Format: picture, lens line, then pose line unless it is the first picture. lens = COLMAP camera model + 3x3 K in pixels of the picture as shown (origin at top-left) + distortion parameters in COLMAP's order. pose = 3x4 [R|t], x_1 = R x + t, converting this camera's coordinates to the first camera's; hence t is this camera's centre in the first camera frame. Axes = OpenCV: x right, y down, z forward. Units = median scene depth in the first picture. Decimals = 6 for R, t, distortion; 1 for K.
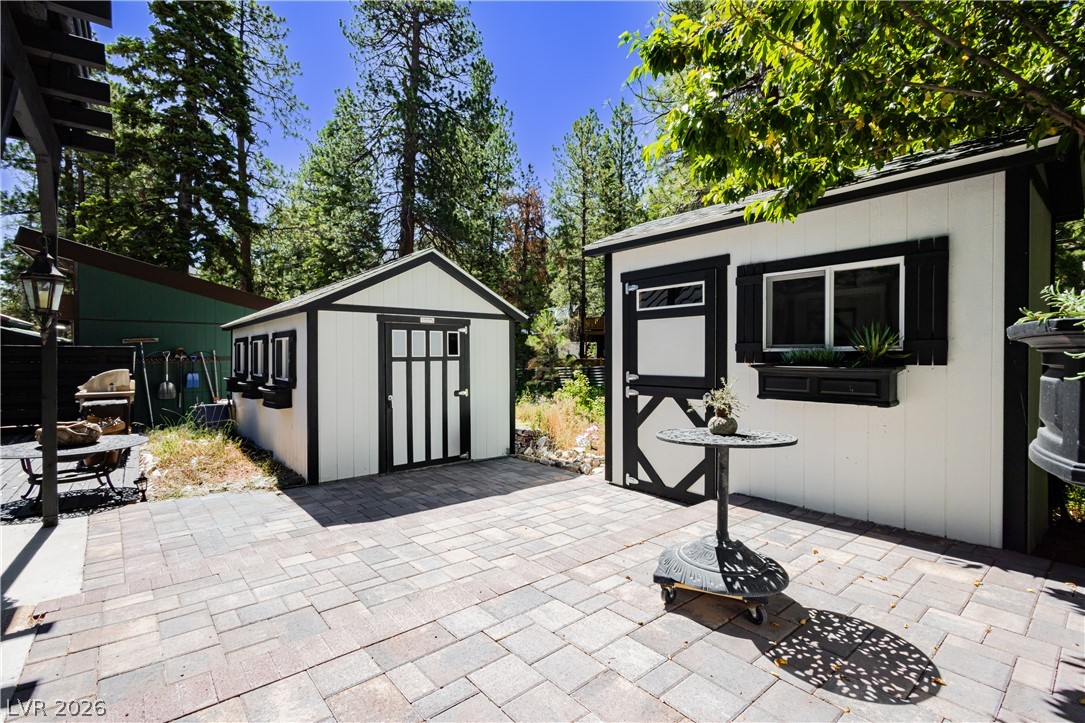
lens RADIAL K [[506.6, 0, 545.9], [0, 506.6, 360.4], [0, 0, 1]] dist [0.020088, -0.000429]
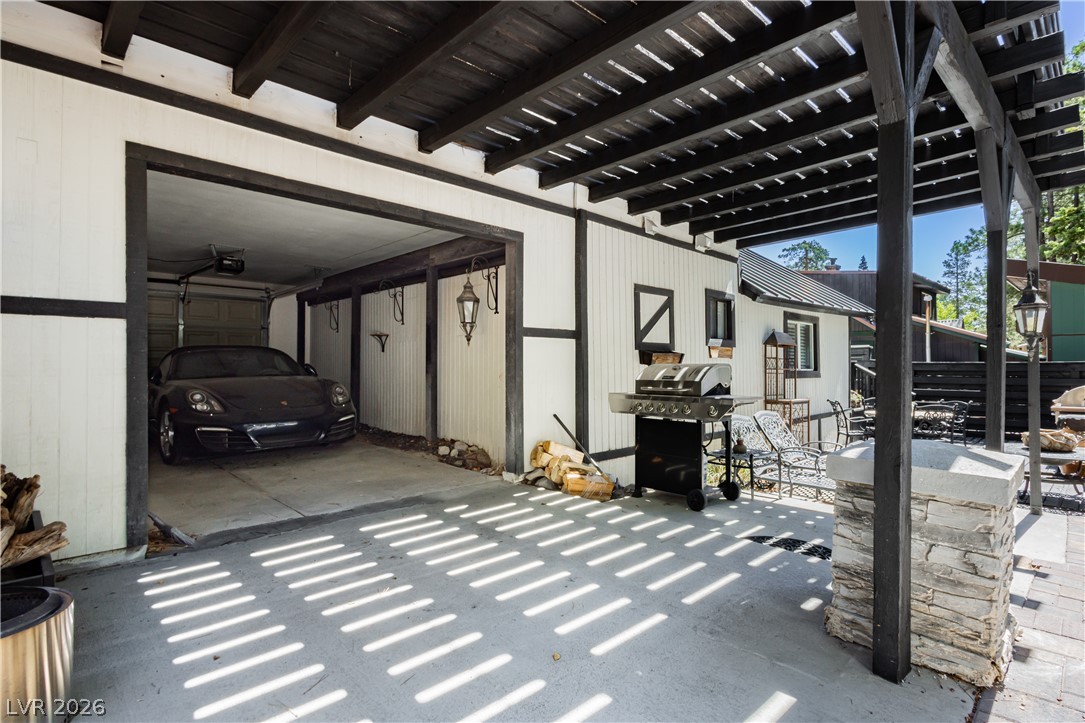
lens RADIAL K [[533.9, 0, 544.4], [0, 533.9, 365.8], [0, 0, 1]] dist [-0.019014, -0.000382]
pose [[0.068955, -0.016756, -0.997479, 0.152483], [-0.003130, 0.999850, -0.017012, 0.003944], [0.997615, 0.004295, 0.068893, -0.190593]]
